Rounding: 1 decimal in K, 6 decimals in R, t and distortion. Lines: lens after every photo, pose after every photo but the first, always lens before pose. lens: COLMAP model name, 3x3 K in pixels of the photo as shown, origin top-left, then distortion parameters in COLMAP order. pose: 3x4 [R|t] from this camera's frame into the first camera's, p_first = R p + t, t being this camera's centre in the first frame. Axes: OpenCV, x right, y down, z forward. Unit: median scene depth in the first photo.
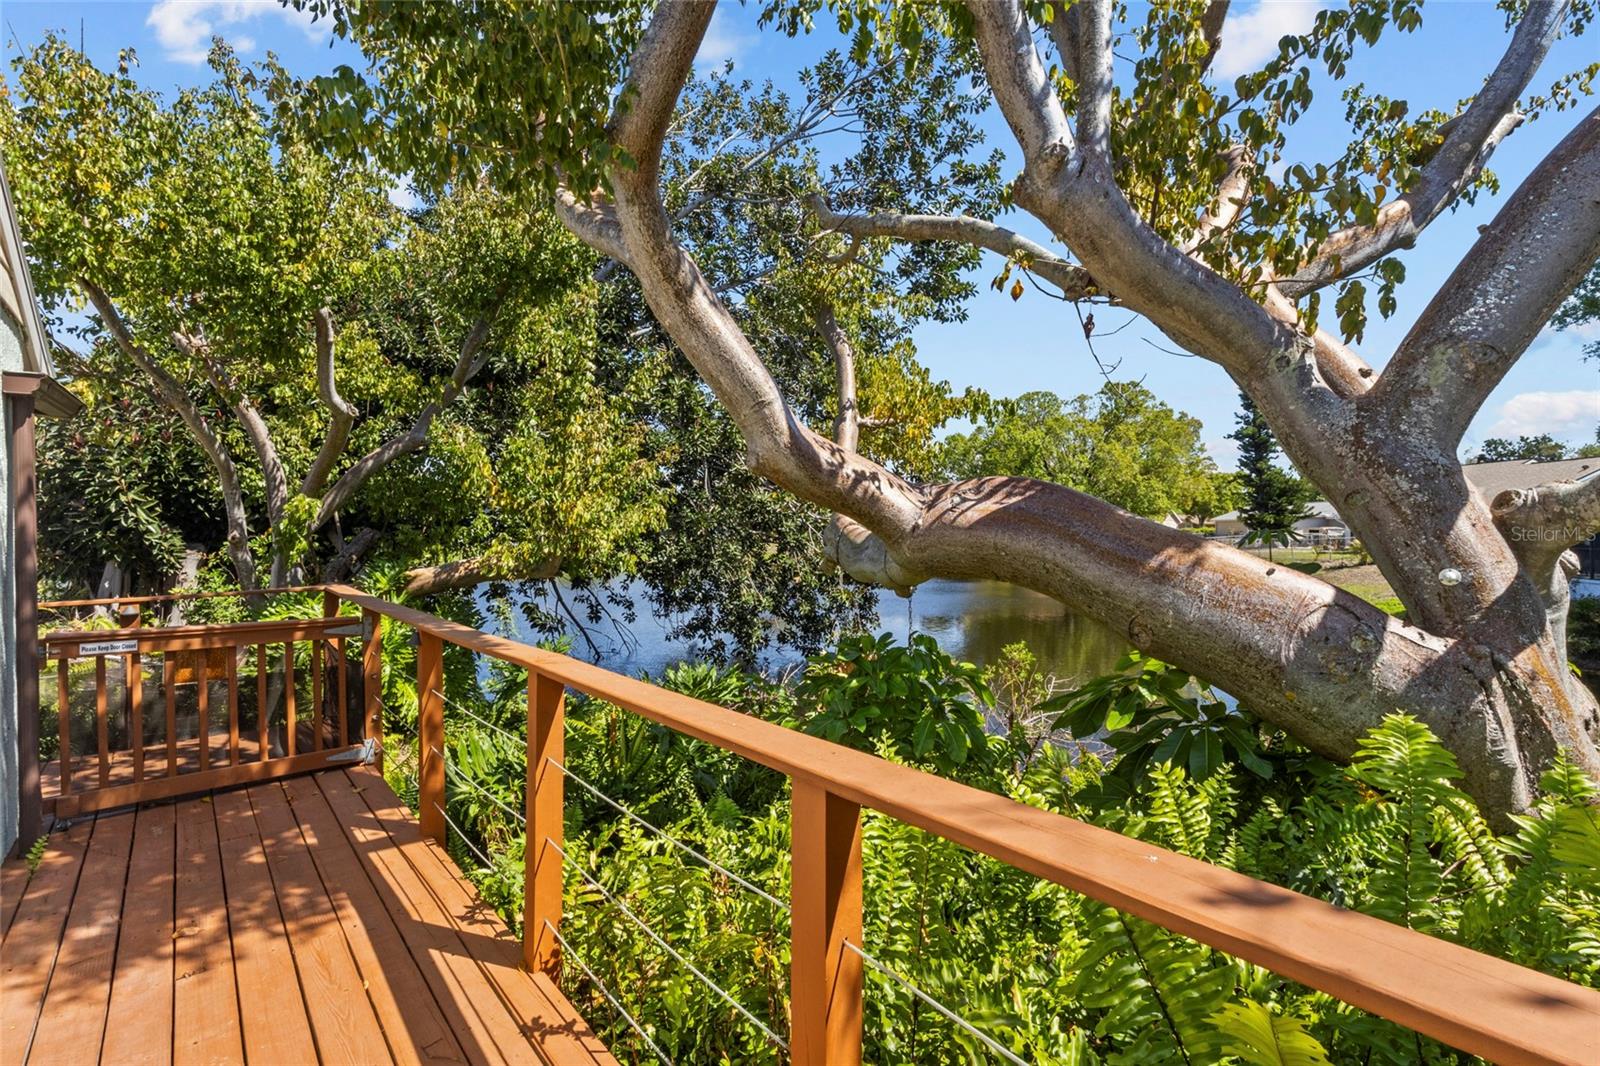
lens RADIAL K [[739.8, 0, 796.9], [0, 739.8, 528.9], [0, 0, 1]] dist [0.010826, -0.000282]
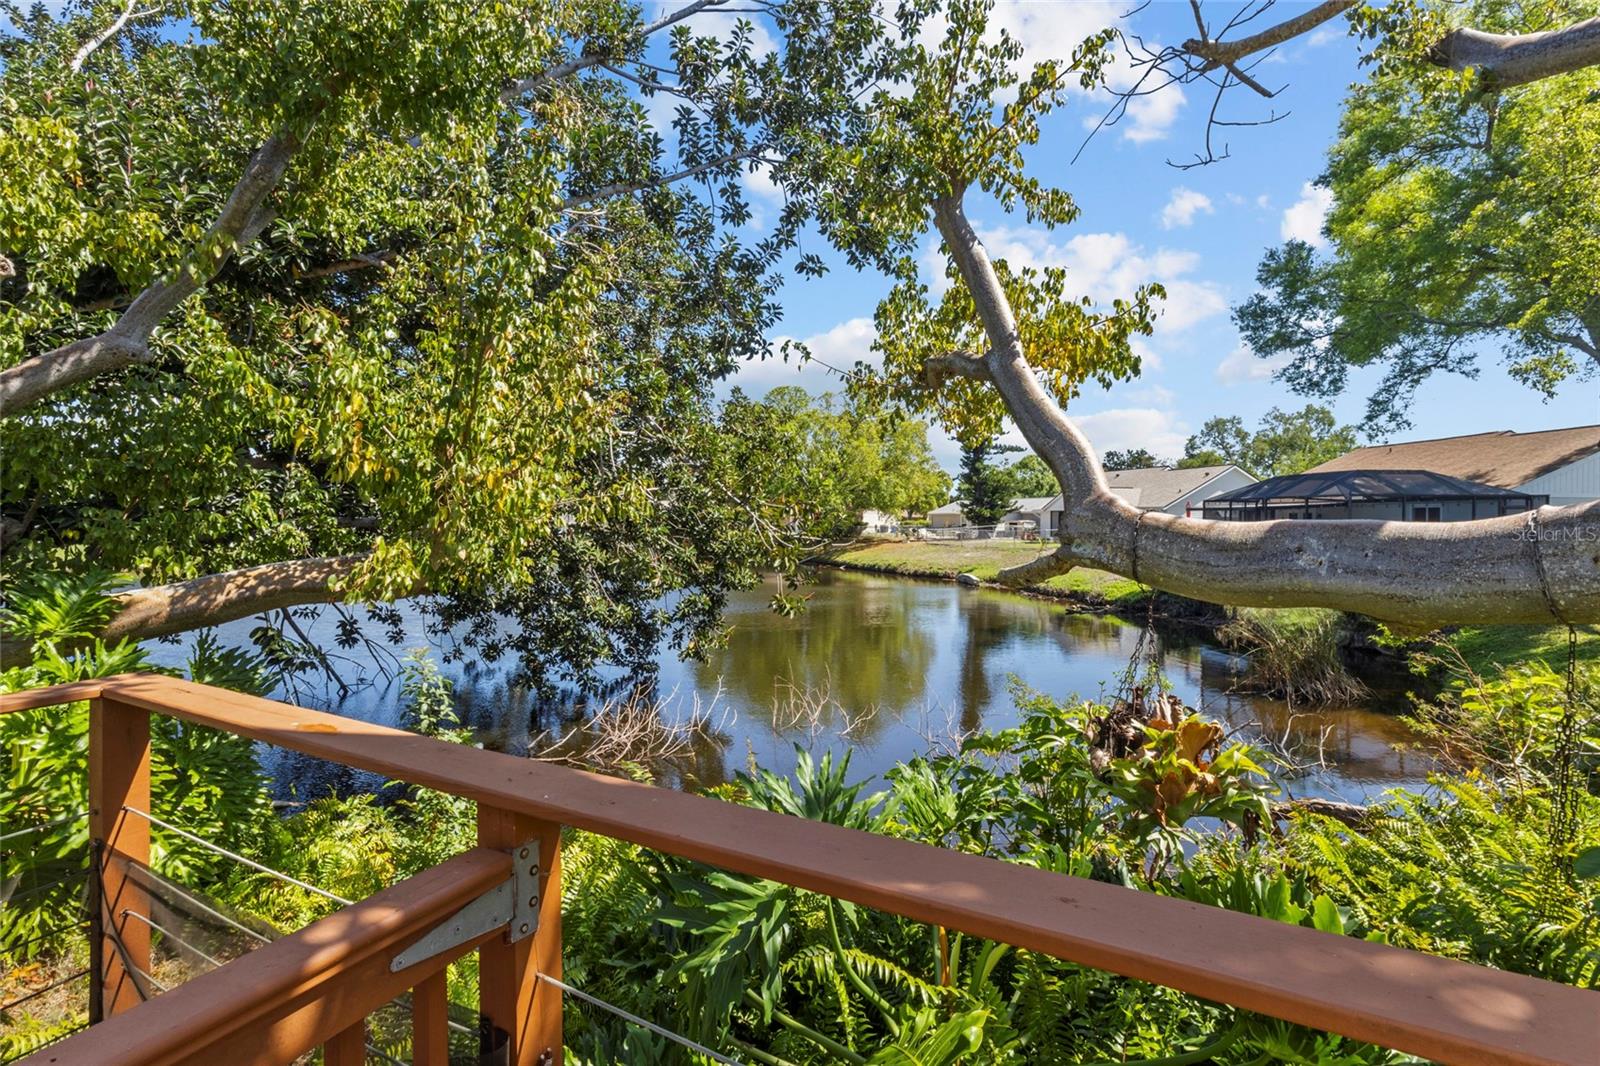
lens RADIAL K [[739.8, 0, 795.0], [0, 739.8, 529.3], [0, 0, 1]] dist [0.010826, -0.000282]
pose [[0.930290, -0.000452, 0.366824, -0.089051], [-0.003826, 0.999933, 0.010935, 0.000757], [-0.366805, -0.011576, 0.930226, 0.109751]]
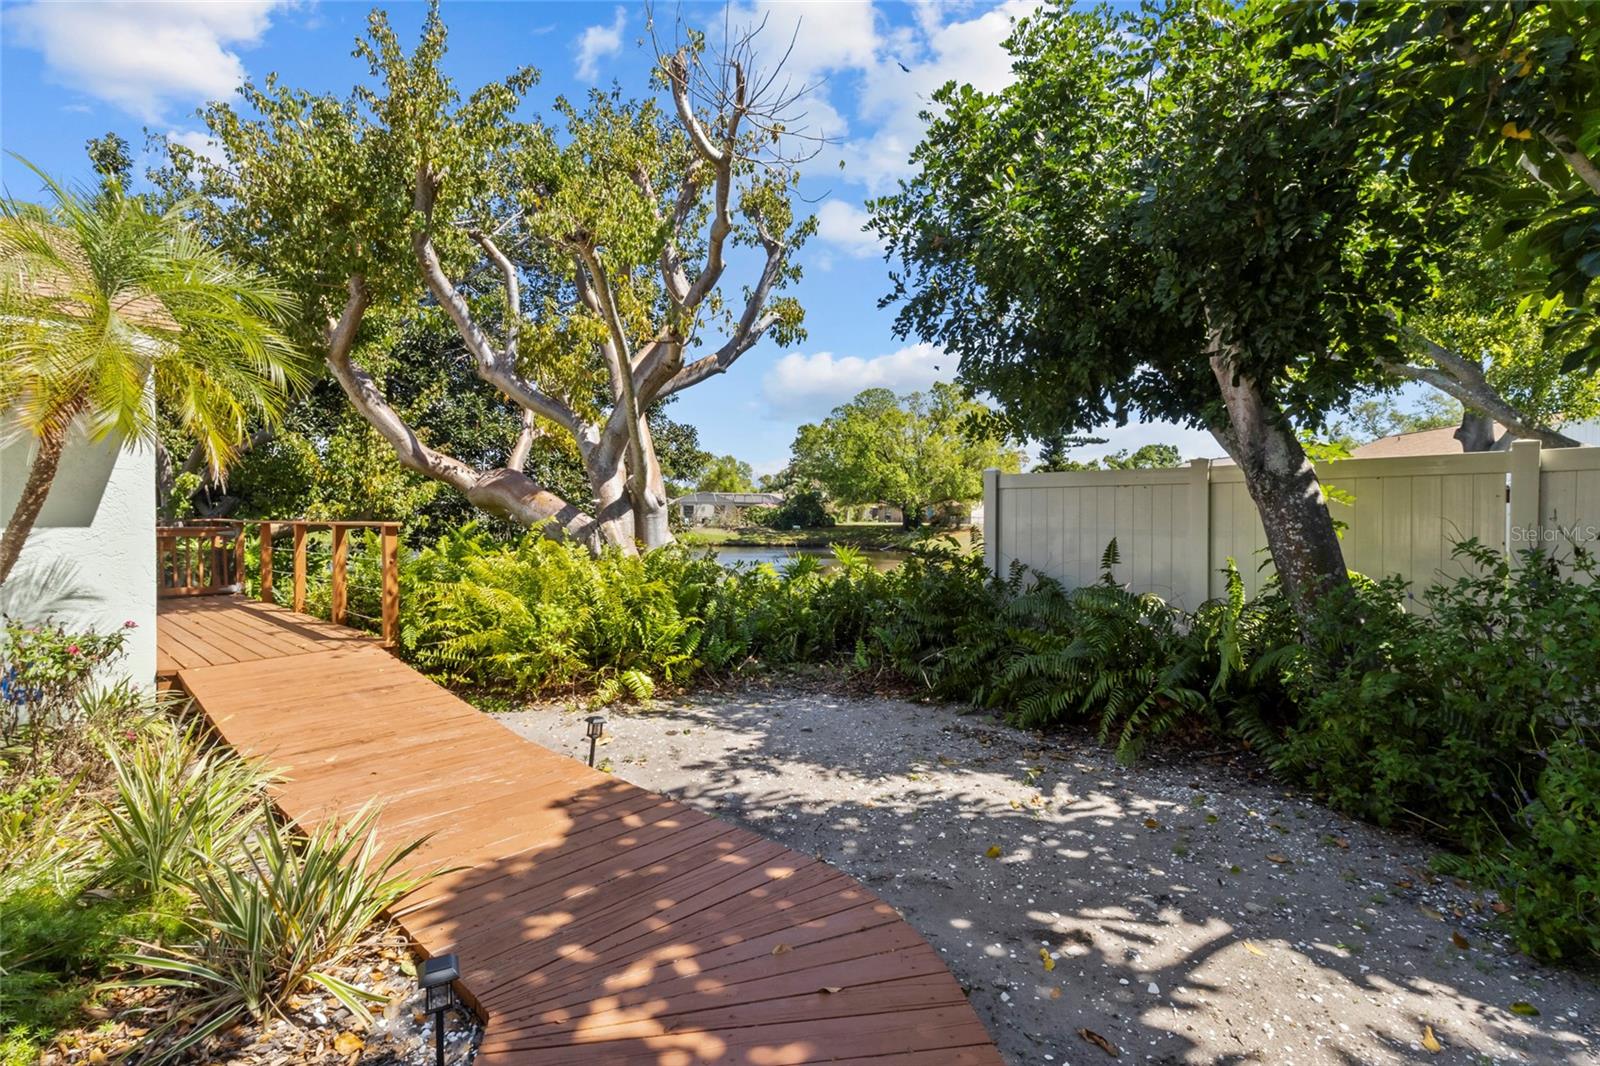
lens RADIAL K [[739.8, 0, 791.2], [0, 739.8, 531.9], [0, 0, 1]] dist [0.010826, -0.000282]
pose [[0.991735, 0.002016, 0.128286, 0.116689], [-0.005166, 0.999693, 0.024226, 0.010324], [-0.128198, -0.024688, 0.991441, -0.212792]]
